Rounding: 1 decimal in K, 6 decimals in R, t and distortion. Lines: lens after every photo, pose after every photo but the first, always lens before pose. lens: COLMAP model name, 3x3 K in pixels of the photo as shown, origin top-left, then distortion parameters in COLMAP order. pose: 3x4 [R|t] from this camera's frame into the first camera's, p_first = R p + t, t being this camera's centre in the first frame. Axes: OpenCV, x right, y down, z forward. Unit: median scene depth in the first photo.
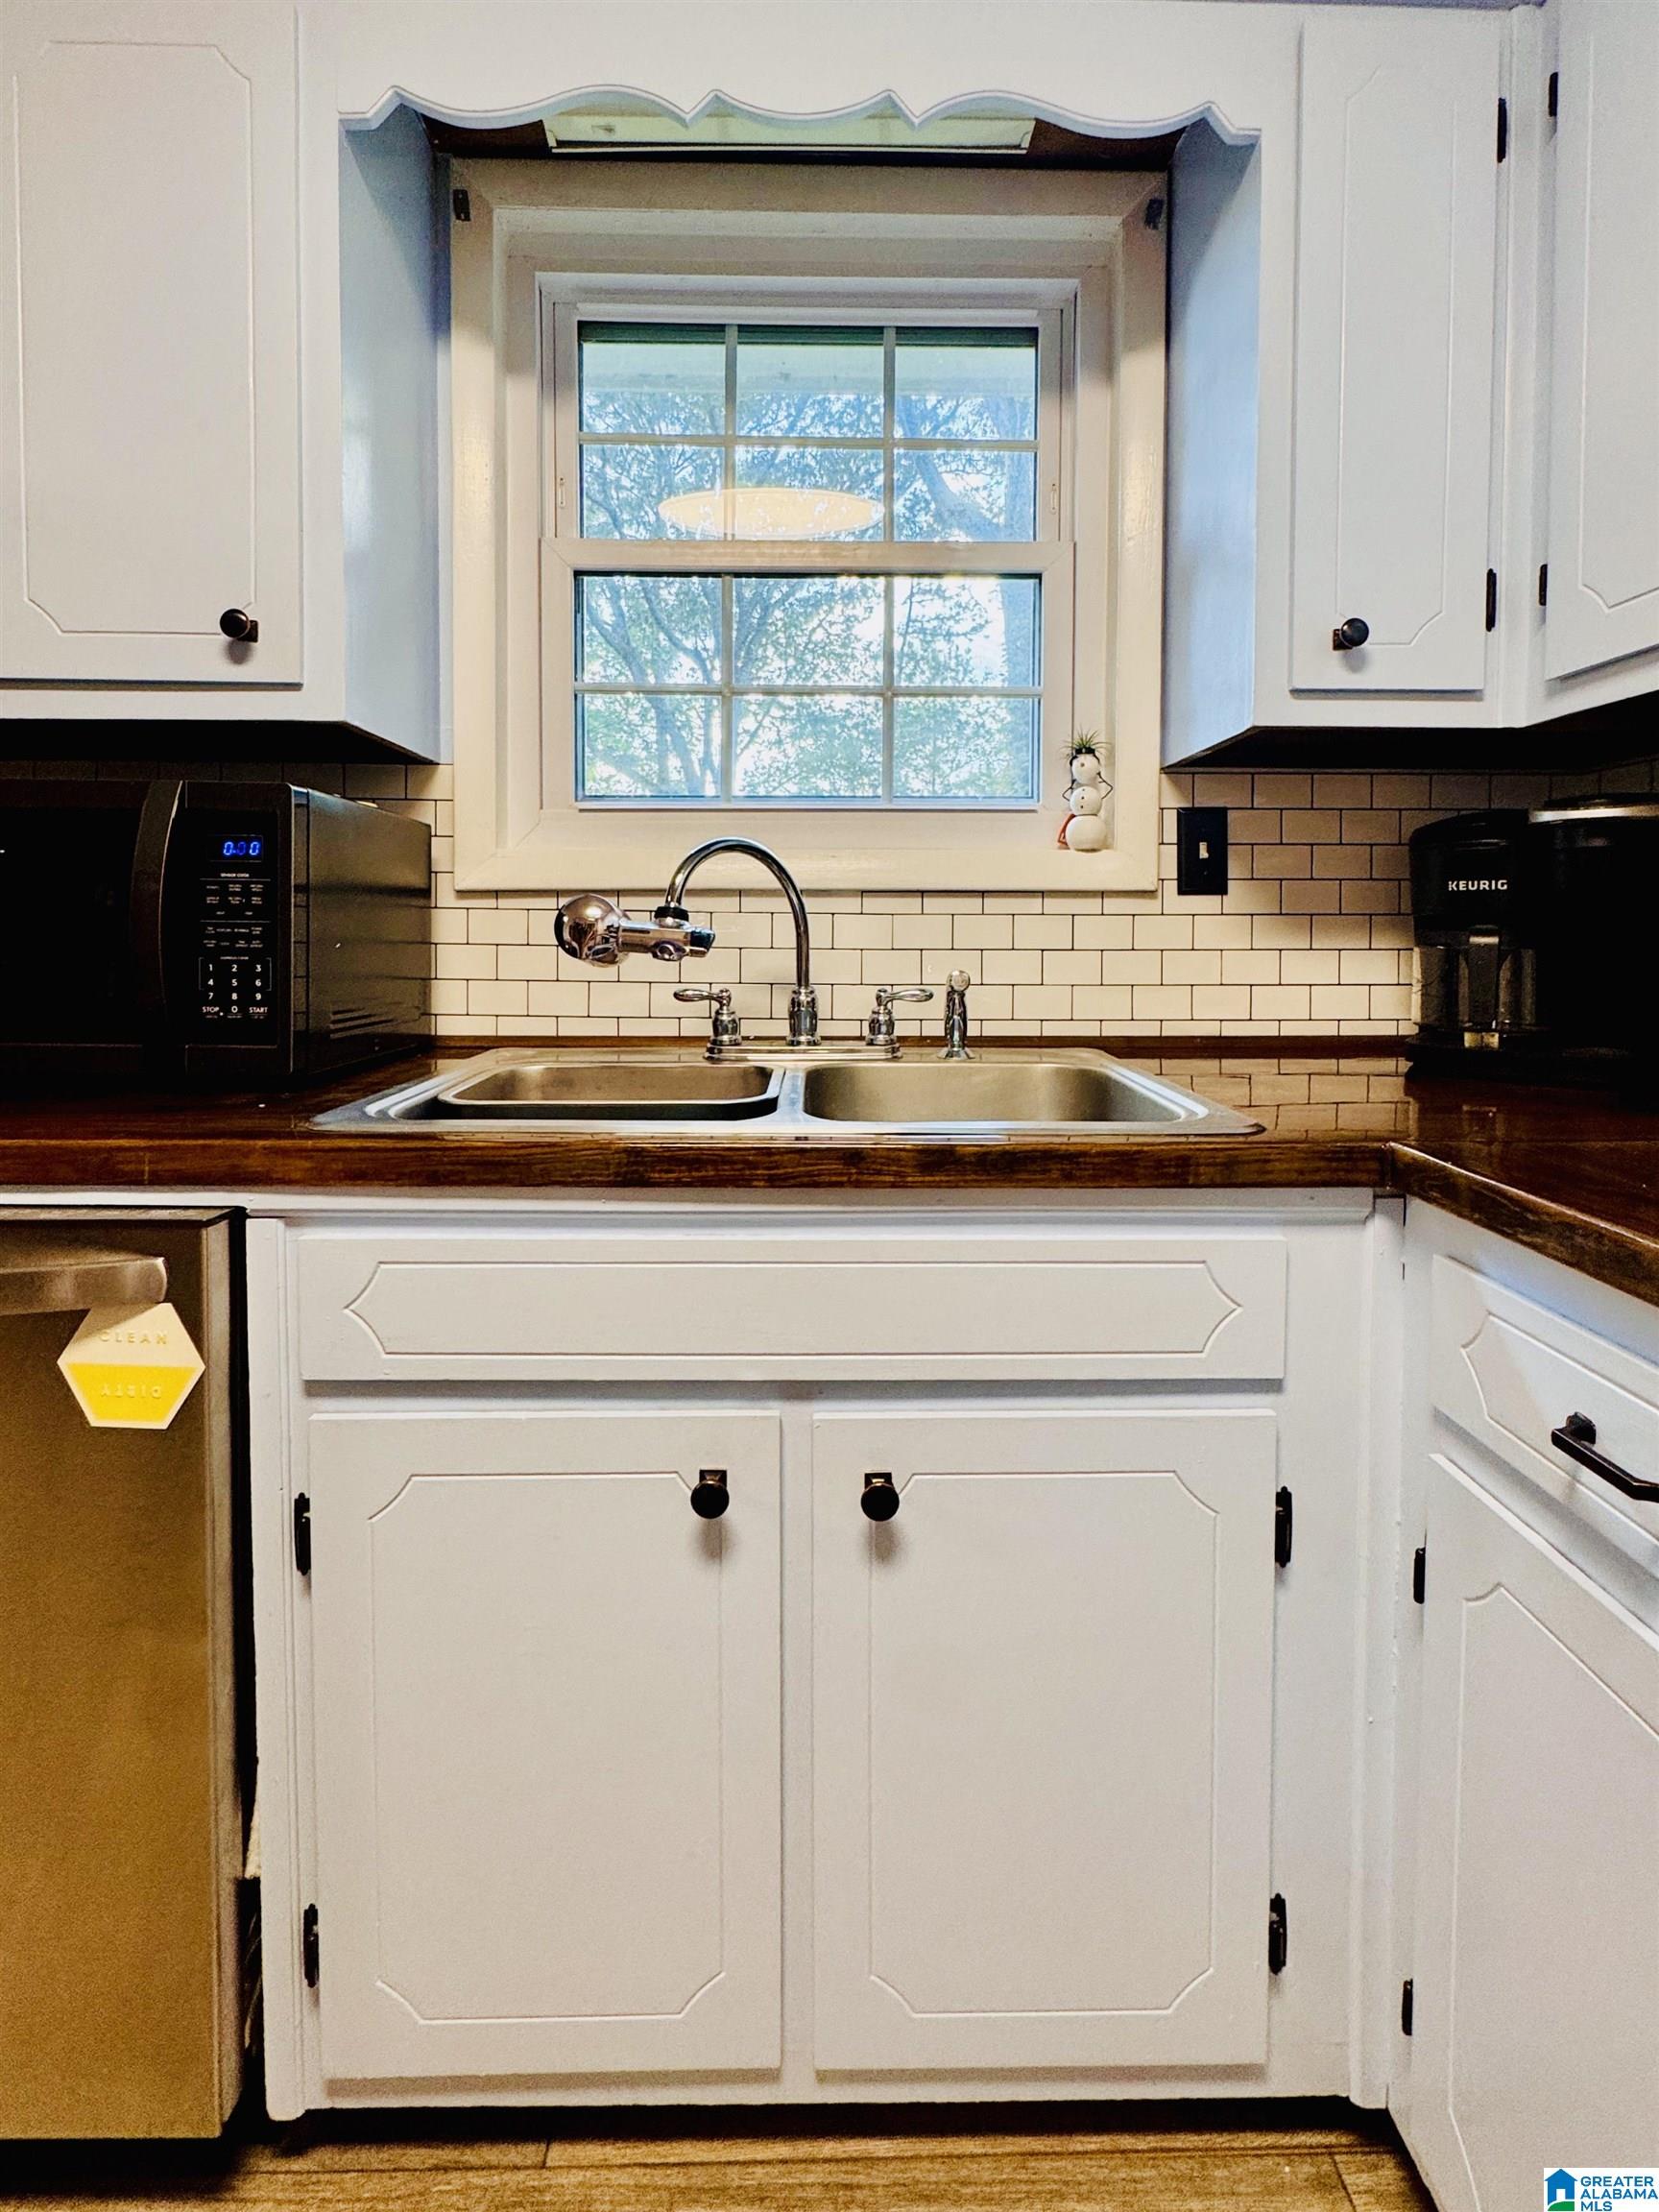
lens RADIAL K [[1045.2, 0, 832.9], [0, 1045.2, 955.9], [0, 0, 1]] dist [-0.000198, -0.003922]
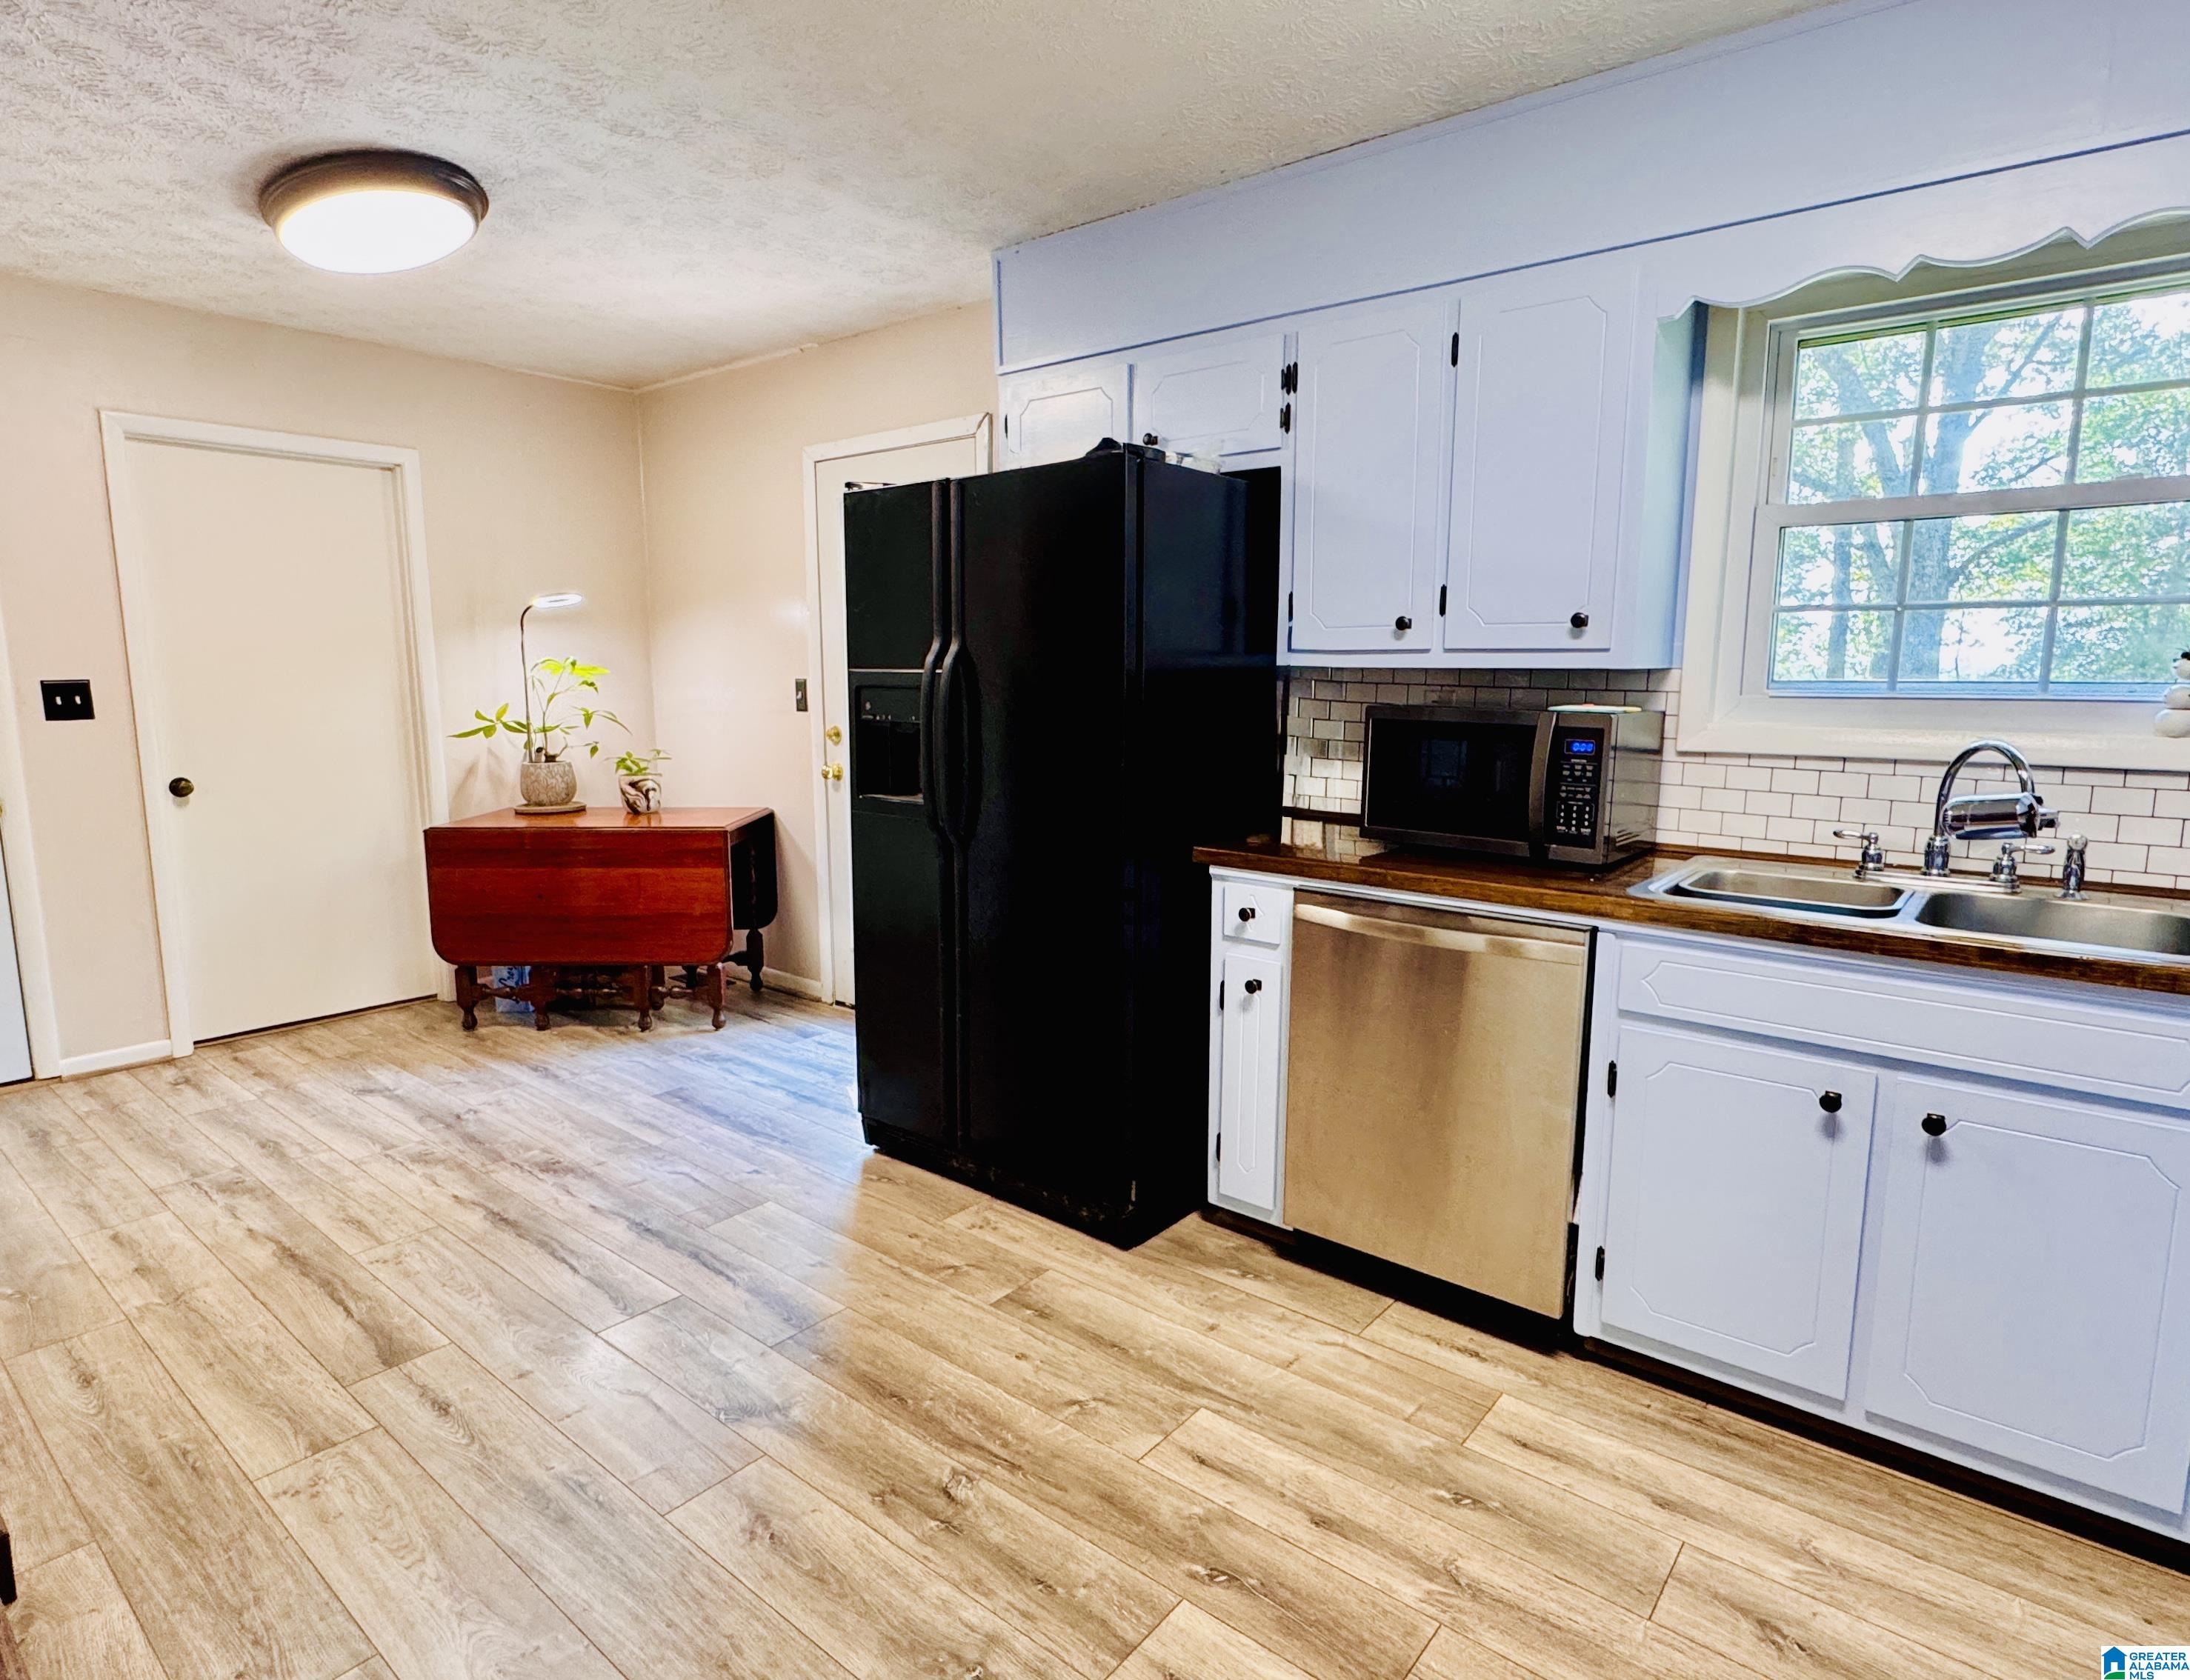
lens RADIAL K [[1191.8, 0, 1089.0], [0, 1191.8, 837.2], [0, 0, 1]] dist [-0.004307, 0.001822]
pose [[0.757427, 0.091762, -0.646440, 0.143525], [-0.016291, 0.992423, 0.121786, -0.146706], [0.652717, -0.081713, 0.753182, -0.984738]]
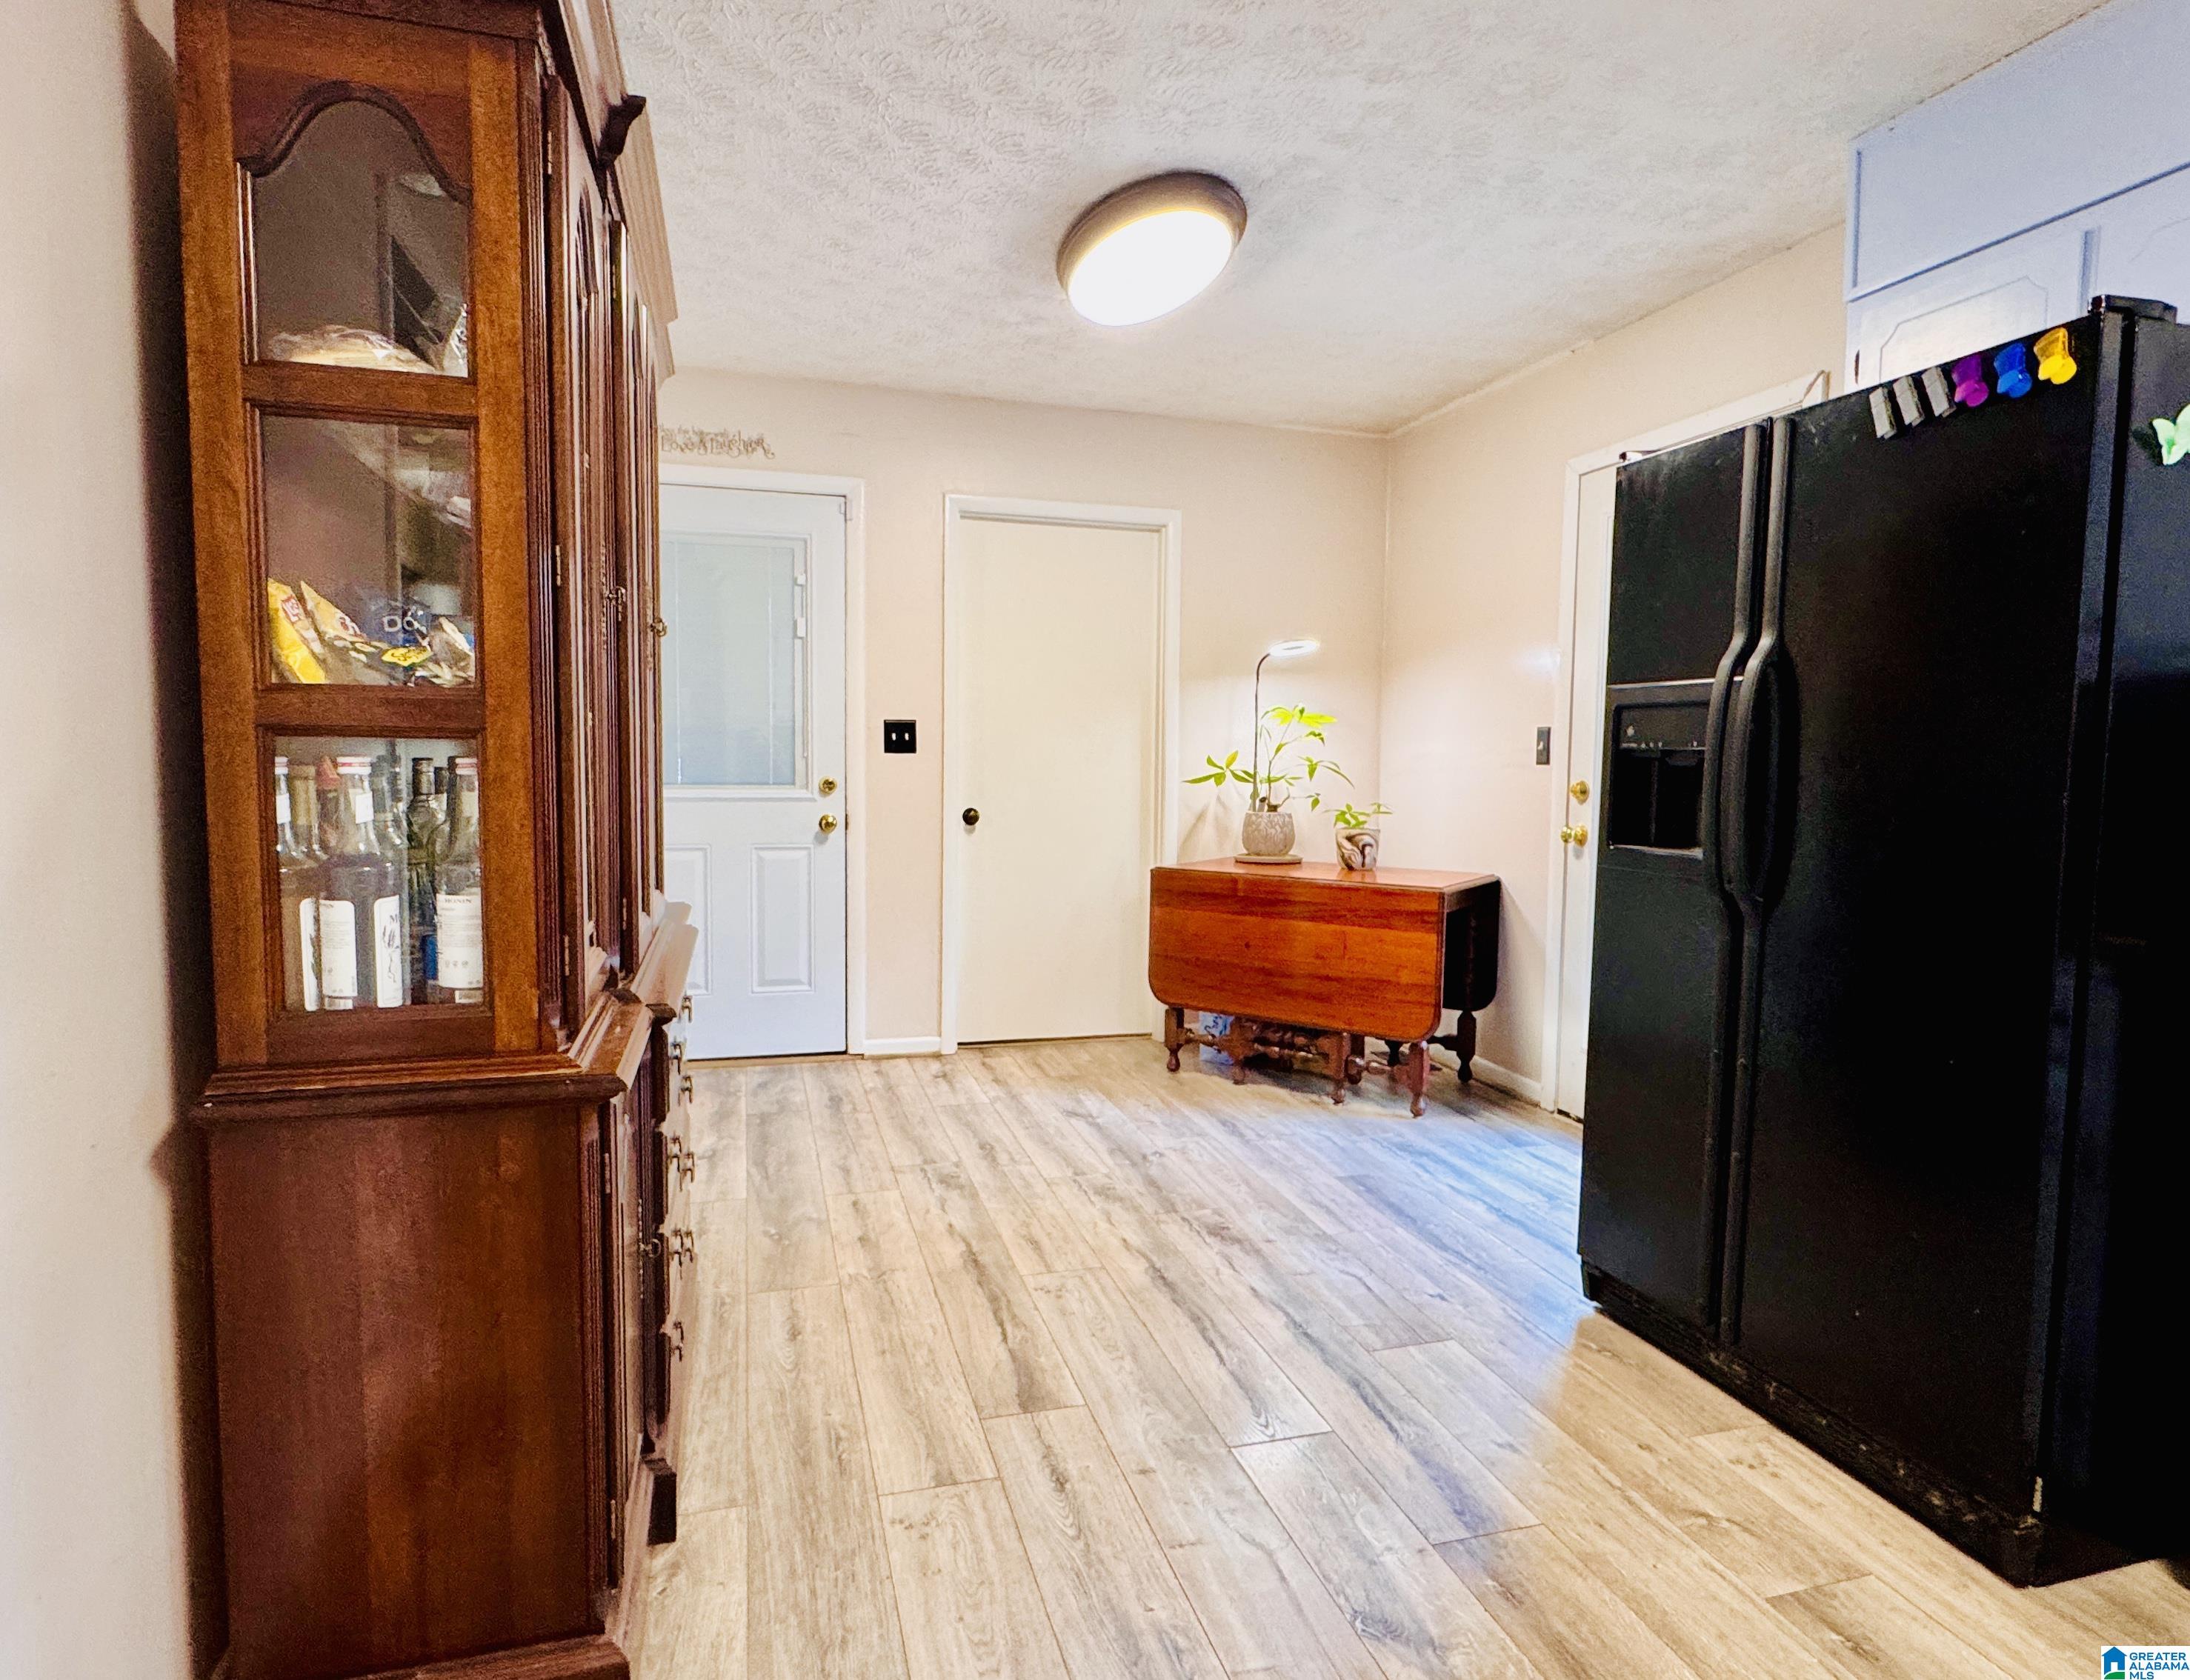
lens RADIAL K [[1191.8, 0, 1089.5], [0, 1191.8, 839.2], [0, 0, 1]] dist [-0.004307, 0.001822]
pose [[0.256276, 0.070506, -0.964029, -0.144677], [-0.040216, 0.997250, 0.062245, -0.033539], [0.965767, 0.022817, 0.258407, -0.767270]]
